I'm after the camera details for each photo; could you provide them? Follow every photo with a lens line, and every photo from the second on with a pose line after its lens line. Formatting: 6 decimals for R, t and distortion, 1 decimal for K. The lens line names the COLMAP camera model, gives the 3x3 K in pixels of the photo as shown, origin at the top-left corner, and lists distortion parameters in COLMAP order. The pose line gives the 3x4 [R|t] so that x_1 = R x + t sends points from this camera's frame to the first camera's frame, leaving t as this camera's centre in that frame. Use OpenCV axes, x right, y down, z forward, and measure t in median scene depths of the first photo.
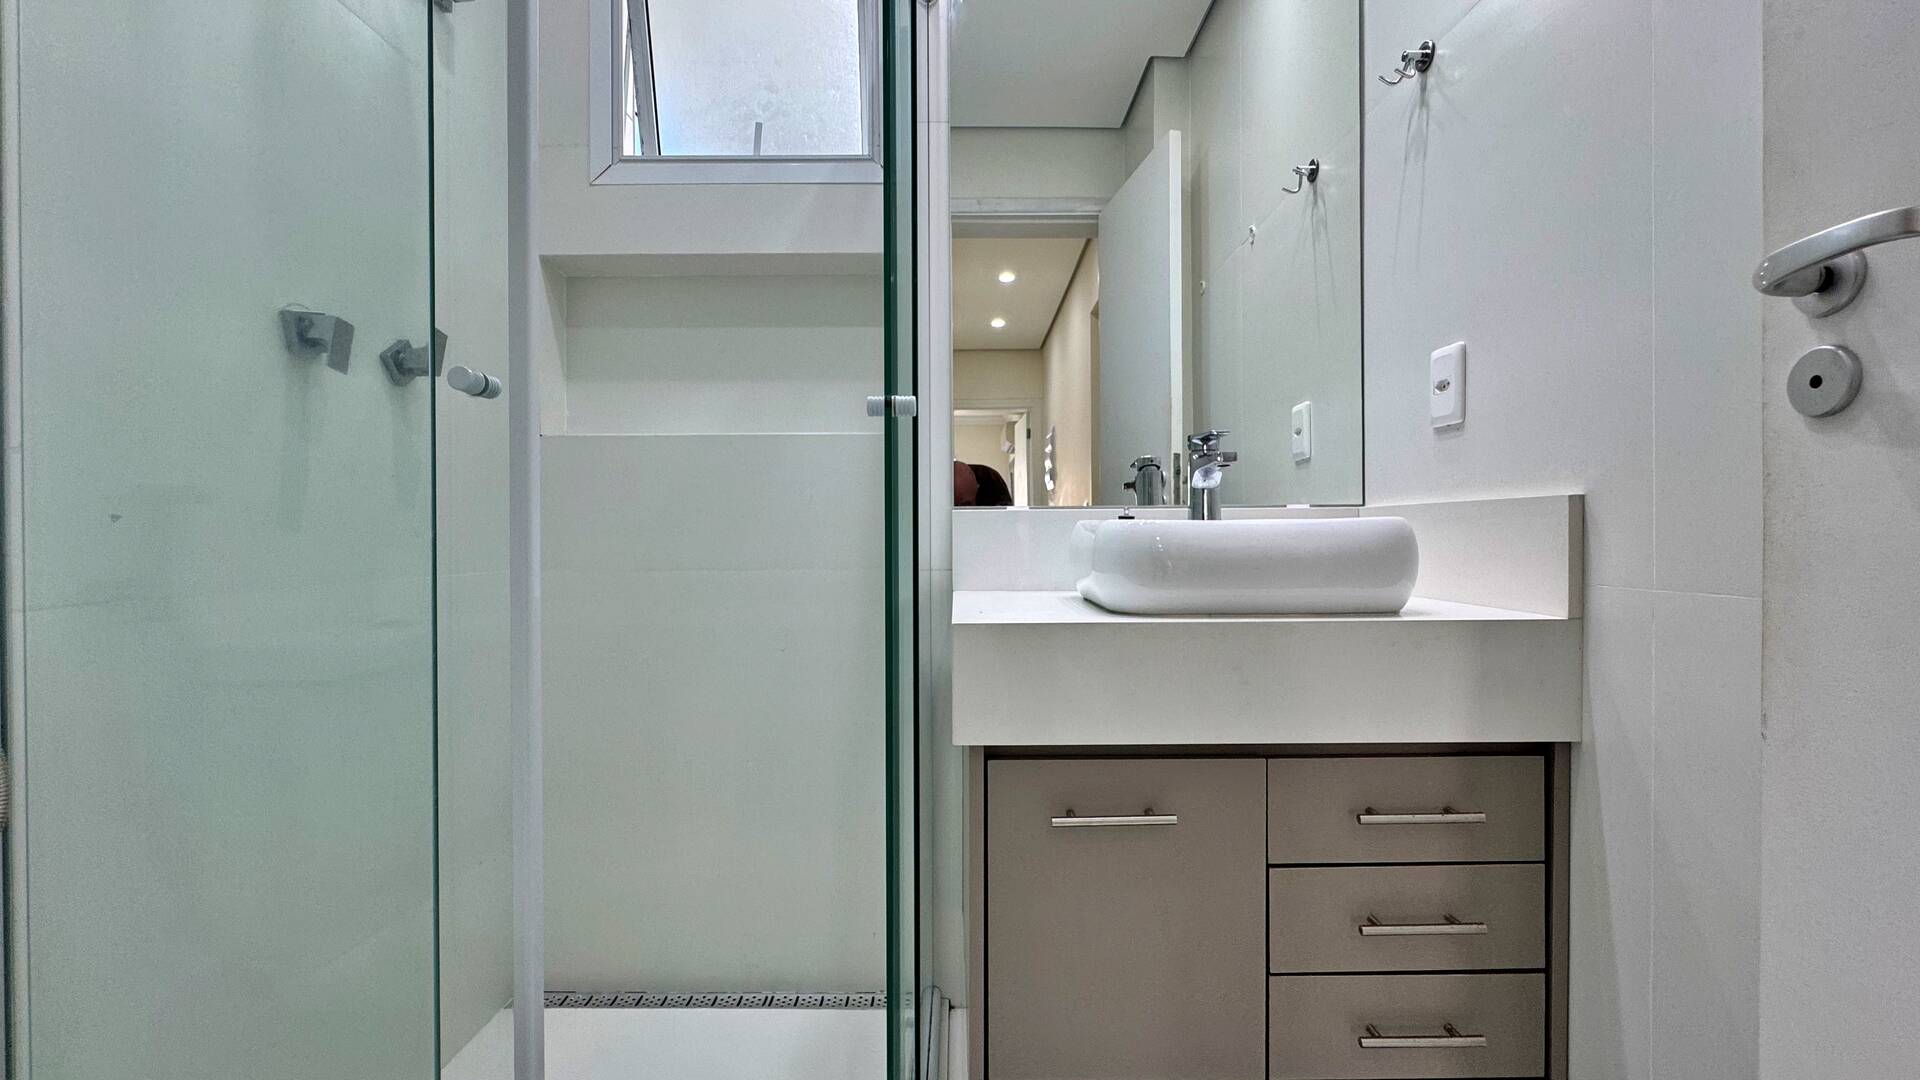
lens RADIAL K [[765.1, 0, 961.9], [0, 765.1, 538.8], [0, 0, 1]] dist [-0.003988, 0.000732]
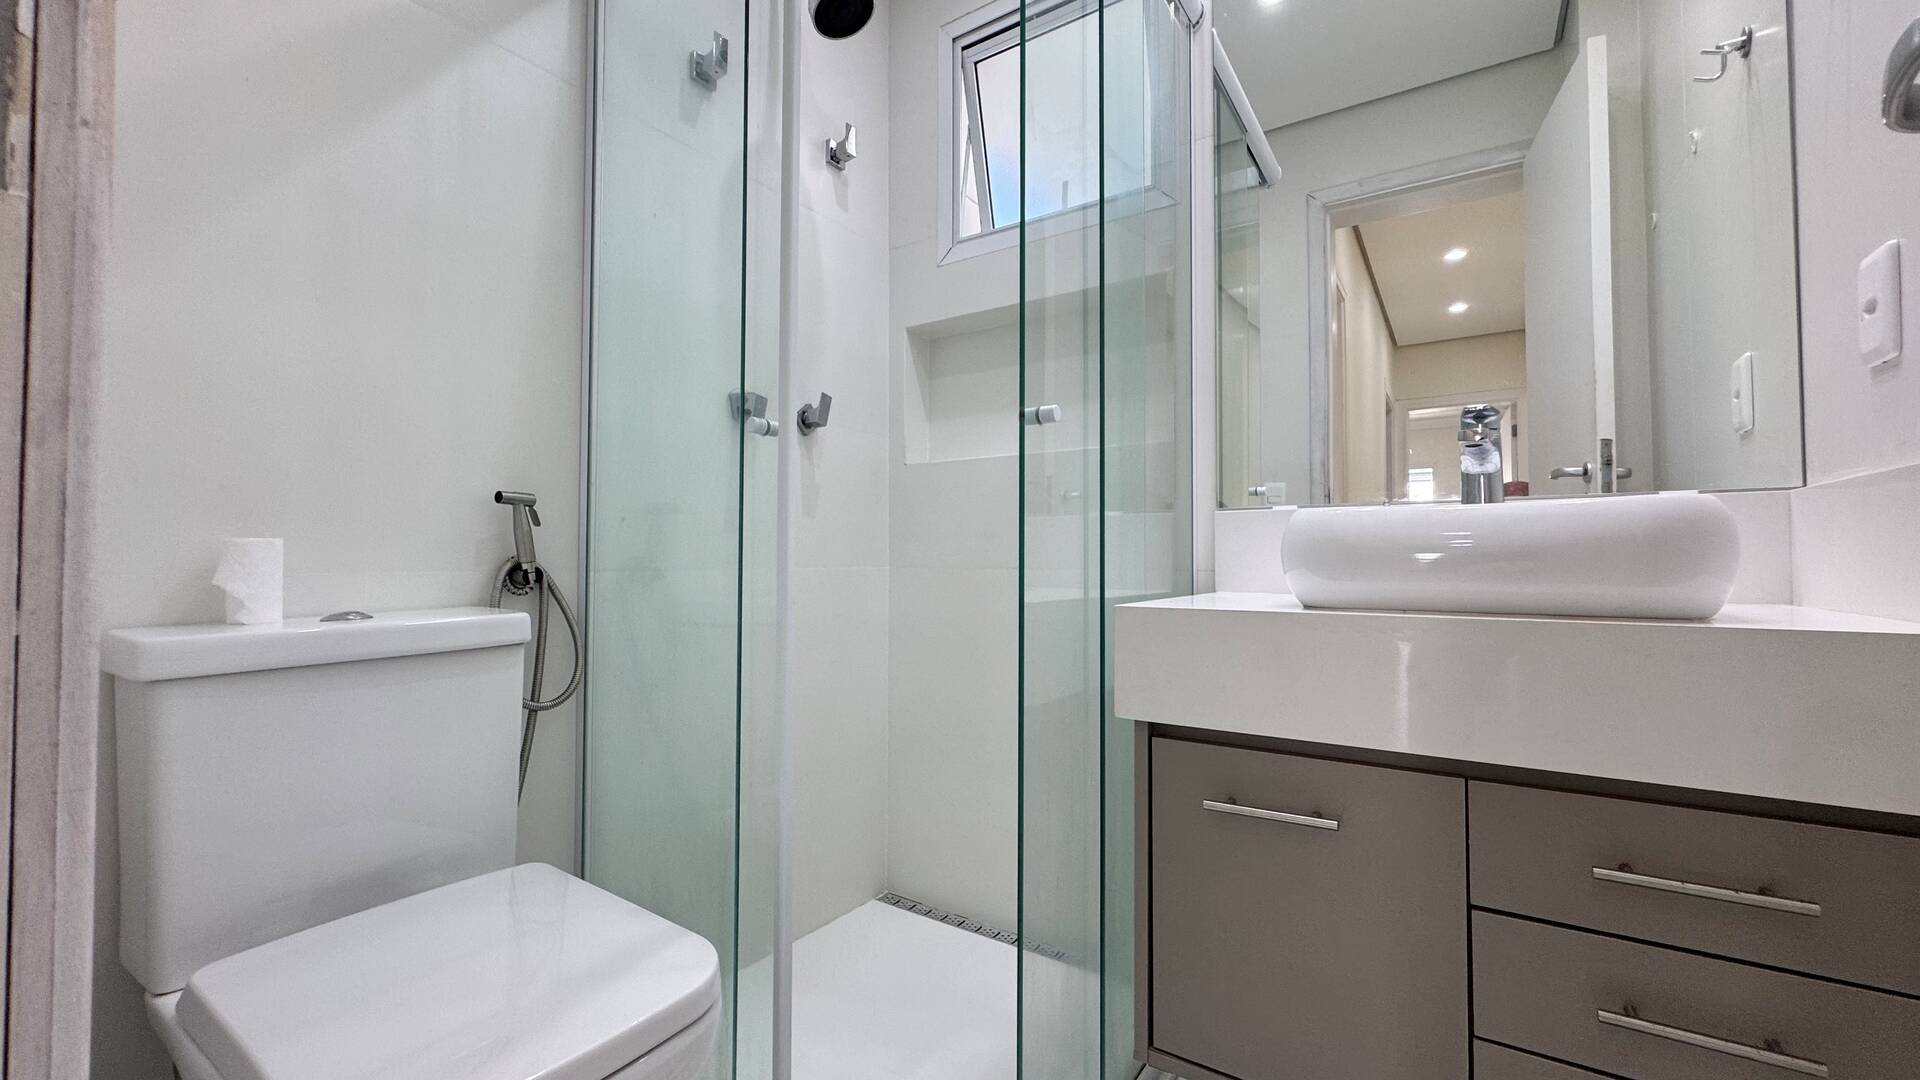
lens RADIAL K [[765.1, 0, 969.2], [0, 765.1, 541.6], [0, 0, 1]] dist [-0.003988, 0.000732]
pose [[0.831702, -0.008939, -0.555150, 0.315871], [-0.007792, 0.999584, -0.027768, 0.037694], [0.555168, 0.027420, 0.831286, -0.025074]]
